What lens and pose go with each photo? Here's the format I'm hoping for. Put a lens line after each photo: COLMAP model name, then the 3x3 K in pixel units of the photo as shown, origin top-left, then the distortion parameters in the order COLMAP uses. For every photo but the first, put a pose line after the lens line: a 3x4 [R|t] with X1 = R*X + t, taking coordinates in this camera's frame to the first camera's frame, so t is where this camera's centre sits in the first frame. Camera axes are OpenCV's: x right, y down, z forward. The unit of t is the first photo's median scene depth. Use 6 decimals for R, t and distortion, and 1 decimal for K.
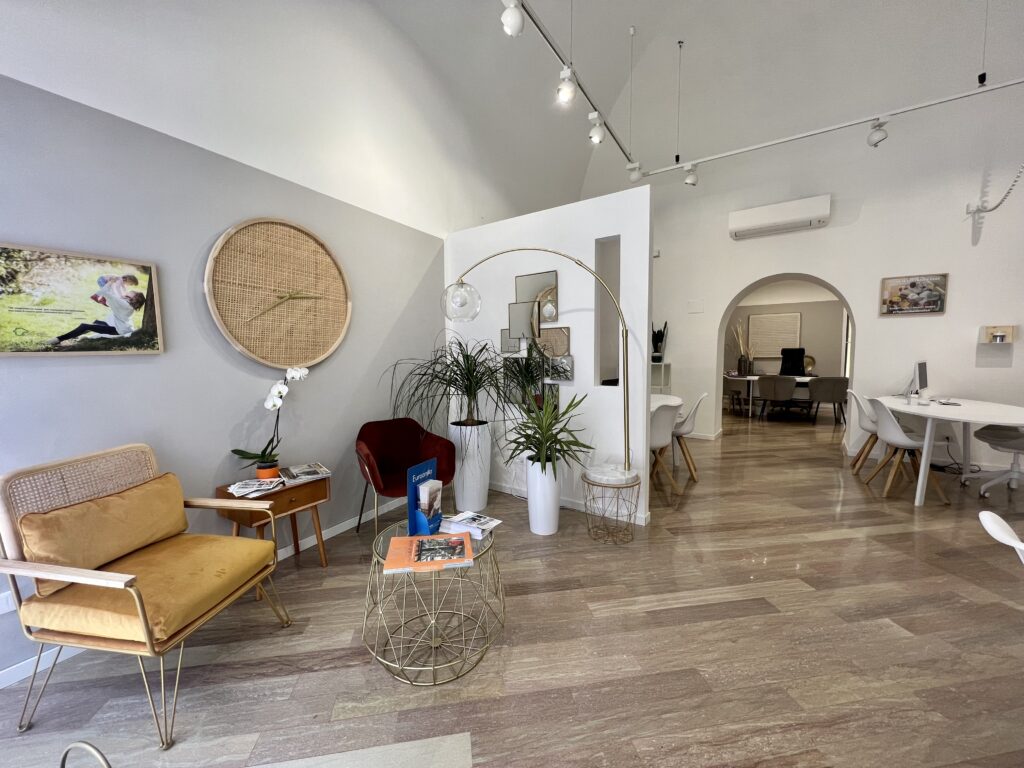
lens RADIAL K [[409.1, 0, 514.0], [0, 409.1, 385.4], [0, 0, 1]] dist [-0.001533, 0.000279]
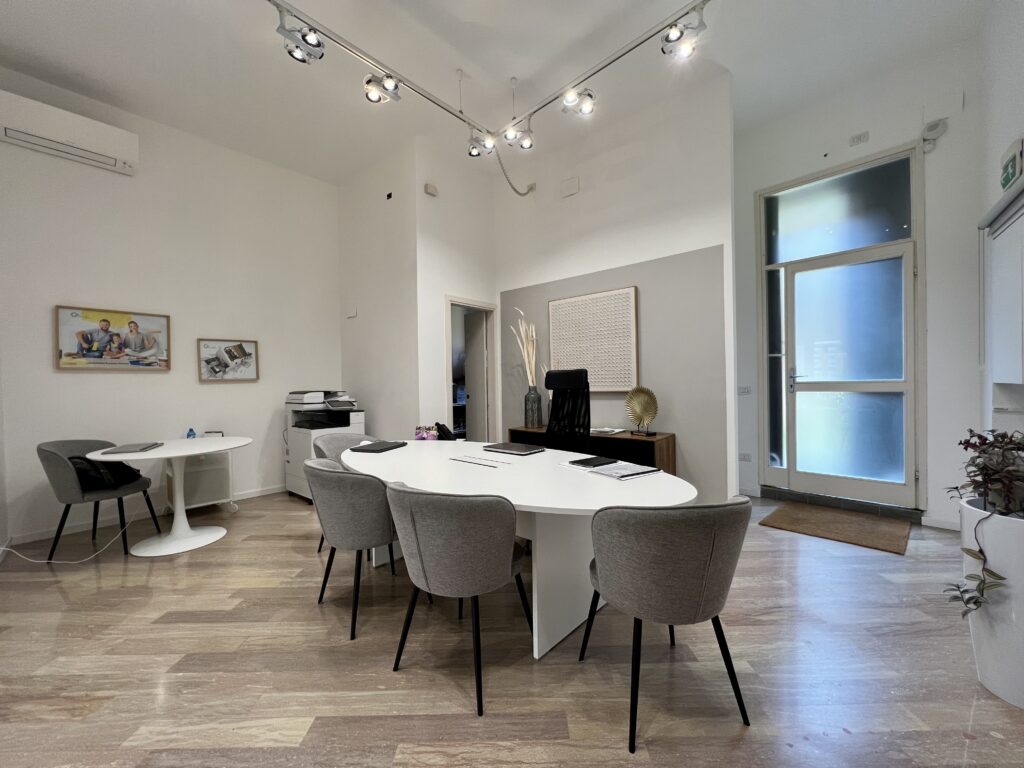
lens RADIAL K [[410.0, 0, 509.9], [0, 410.0, 386.3], [0, 0, 1]] dist [0.000719, 0.000406]
pose [[0.987405, -0.007425, -0.158038, 1.290552], [-0.002874, 0.997892, -0.064840, -0.094973], [0.158186, 0.064477, 0.985302, 1.145642]]
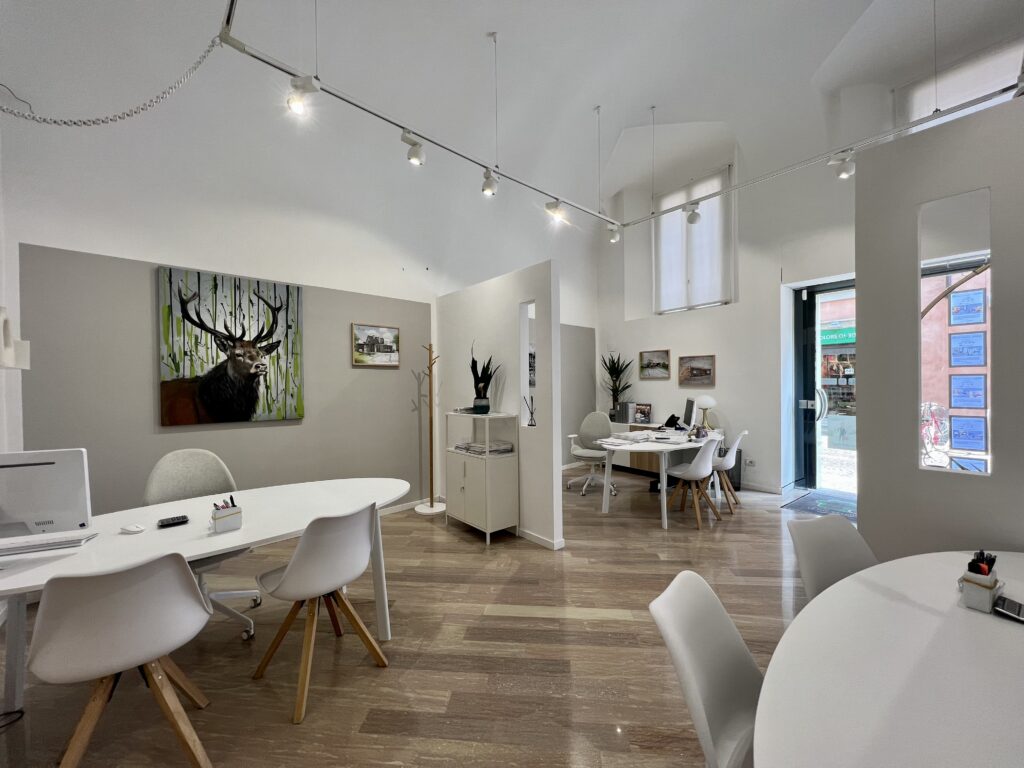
lens RADIAL K [[409.1, 0, 513.4], [0, 409.1, 385.2], [0, 0, 1]] dist [-0.001533, 0.000279]
pose [[-0.964835, 0.018838, 0.262181, 0.446323], [0.042066, 0.995639, 0.083266, -0.122883], [-0.259469, 0.091367, -0.961420, 1.143262]]
